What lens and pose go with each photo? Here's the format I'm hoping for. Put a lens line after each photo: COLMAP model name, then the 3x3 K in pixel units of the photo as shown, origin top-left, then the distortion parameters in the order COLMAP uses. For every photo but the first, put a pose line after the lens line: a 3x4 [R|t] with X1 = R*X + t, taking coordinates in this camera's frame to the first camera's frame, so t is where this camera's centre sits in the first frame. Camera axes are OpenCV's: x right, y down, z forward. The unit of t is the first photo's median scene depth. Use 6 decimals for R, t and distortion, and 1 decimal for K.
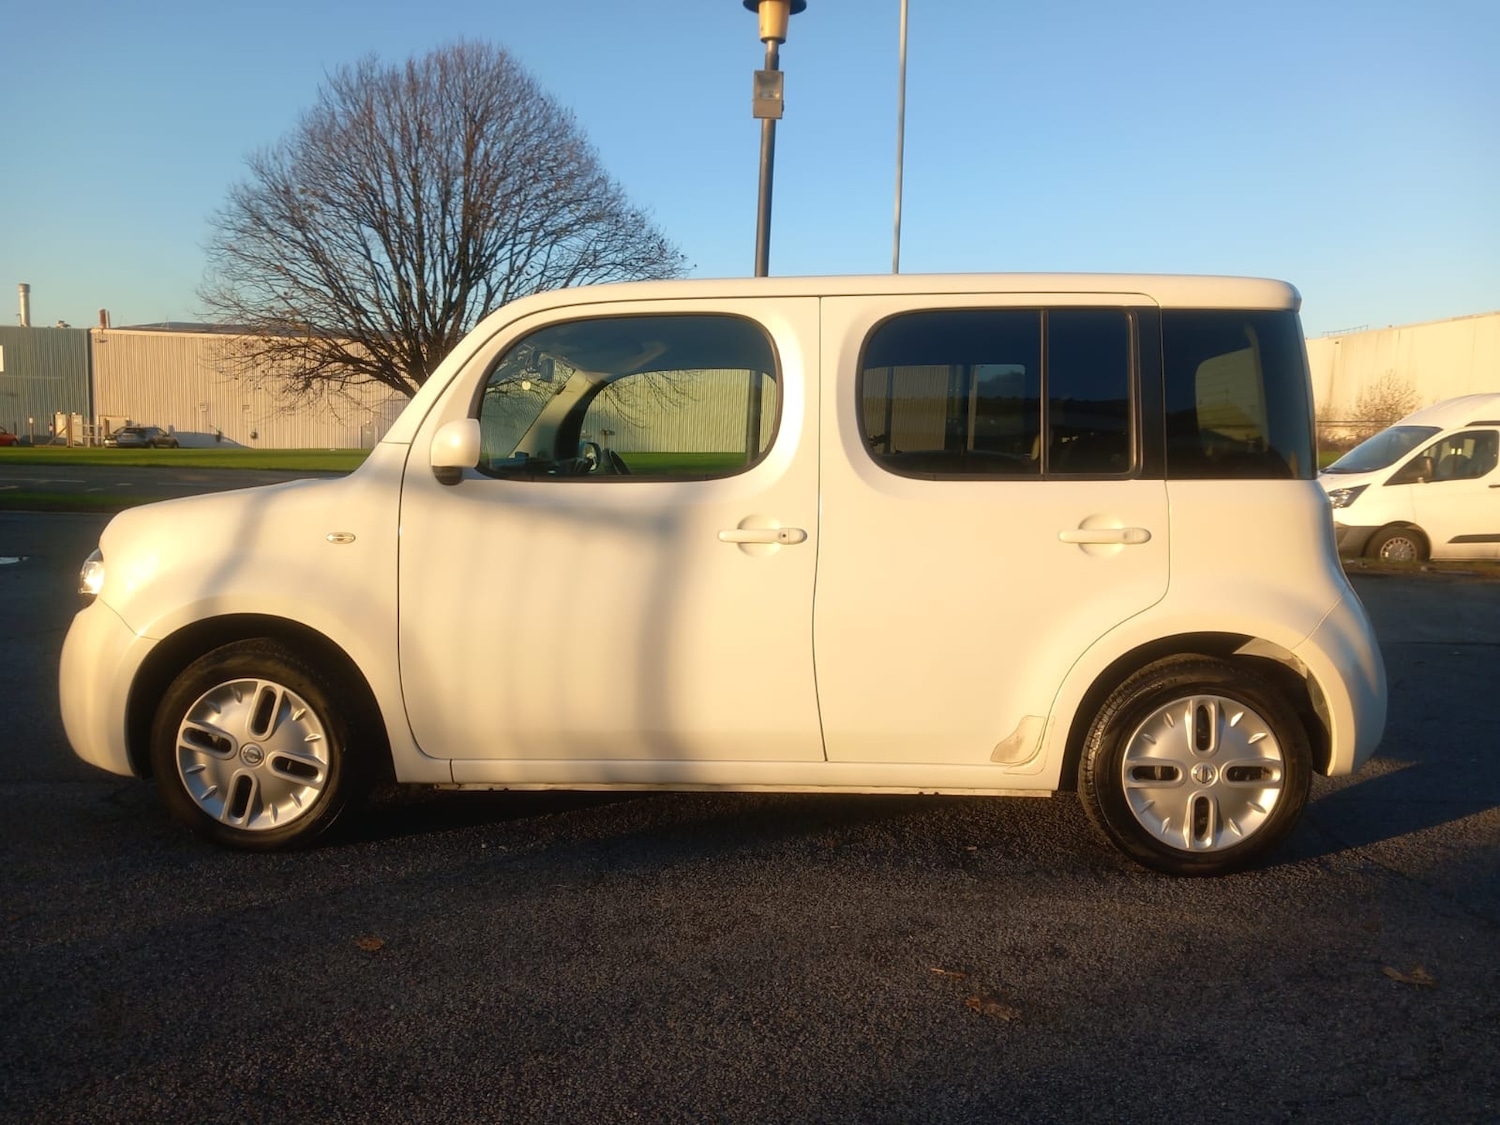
lens RADIAL K [[1195.2, 0, 754.6], [0, 1195.2, 558.8], [0, 0, 1]] dist [0.033639, -0.051317]
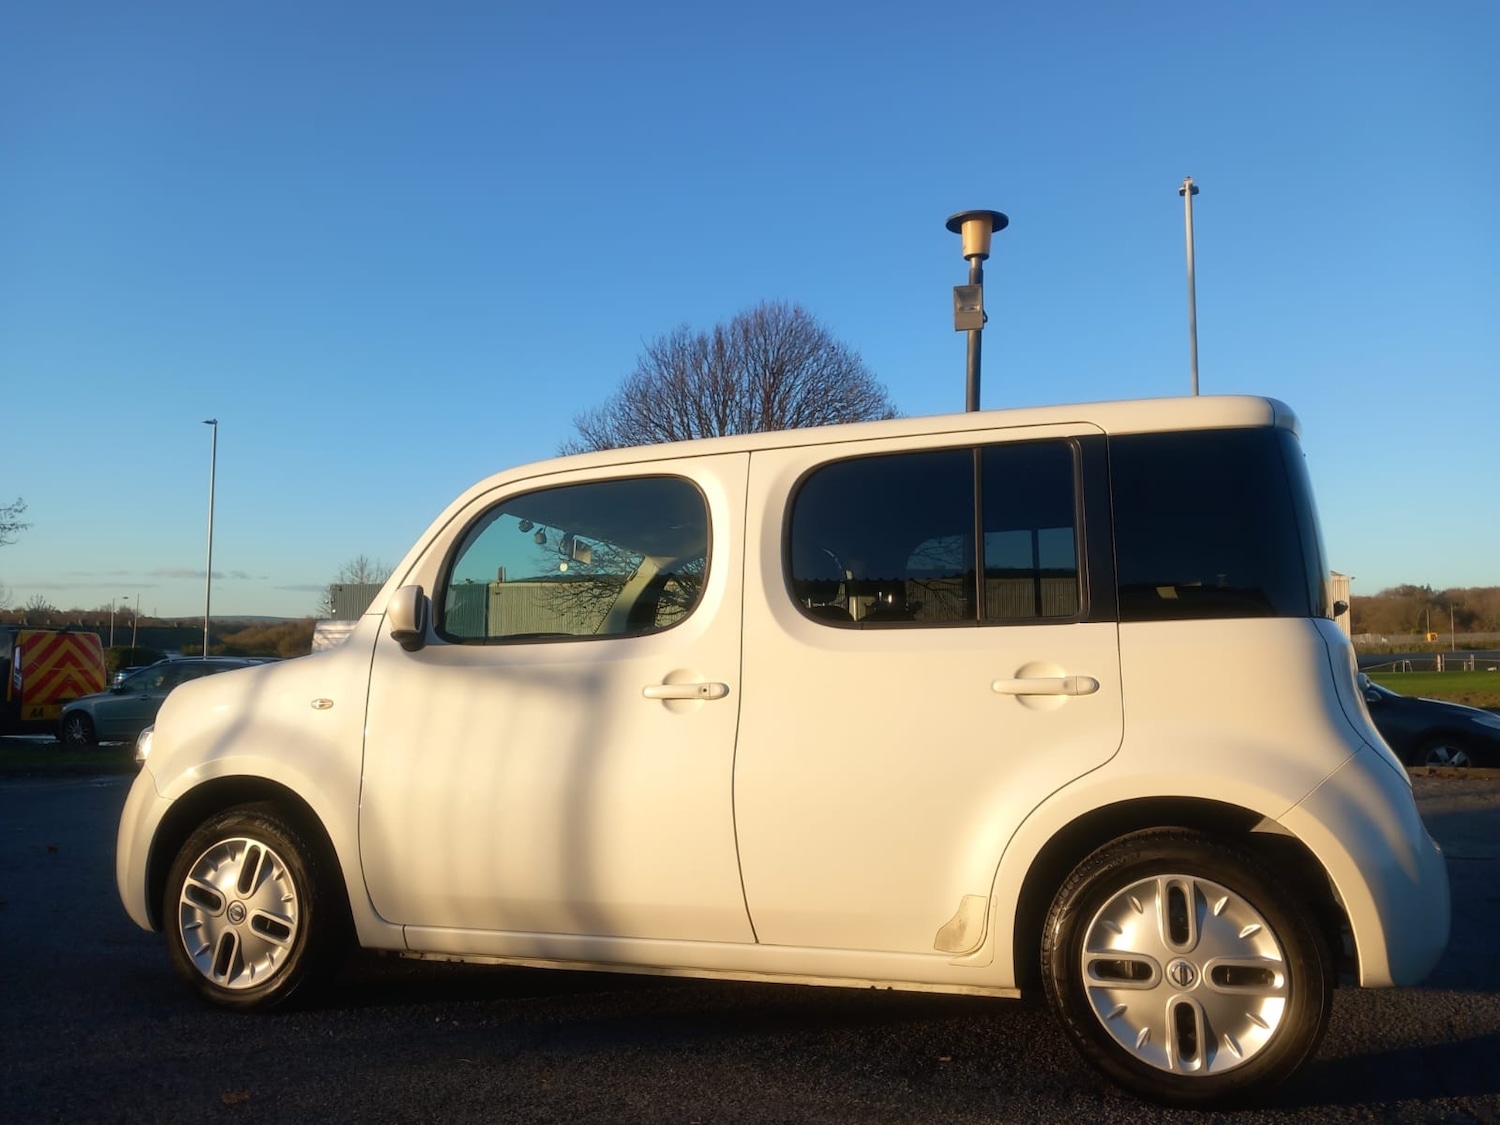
lens RADIAL K [[1195.2, 0, 753.3], [0, 1195.2, 554.9], [0, 0, 1]] dist [0.033639, -0.051317]
pose [[0.955992, -0.051075, -0.288914, 0.334491], [-0.006913, 0.980537, -0.196214, 0.059207], [0.293312, 0.189576, 0.937032, 0.086603]]
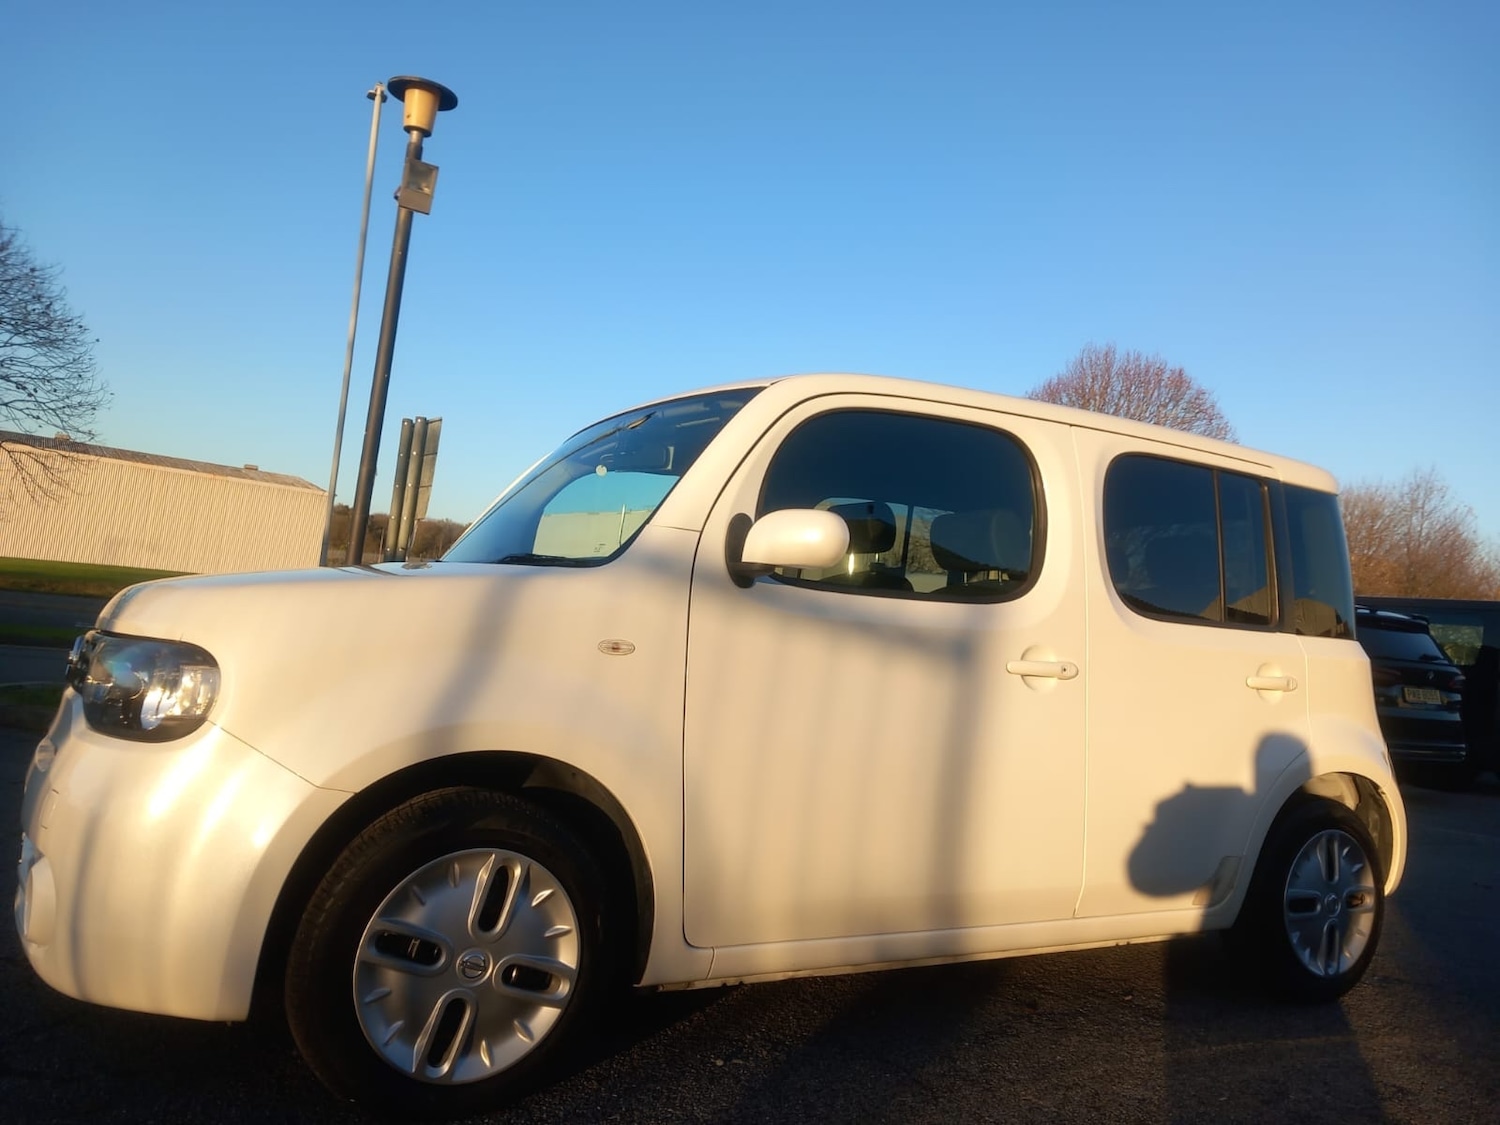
lens RADIAL K [[1195.2, 0, 763.2], [0, 1195.2, 536.9], [0, 0, 1]] dist [0.033639, -0.051317]
pose [[0.833579, 0.103449, 0.542627, -0.672342], [-0.028043, 0.988966, -0.145463, 0.020241], [-0.551688, 0.106038, 0.827282, 0.330069]]
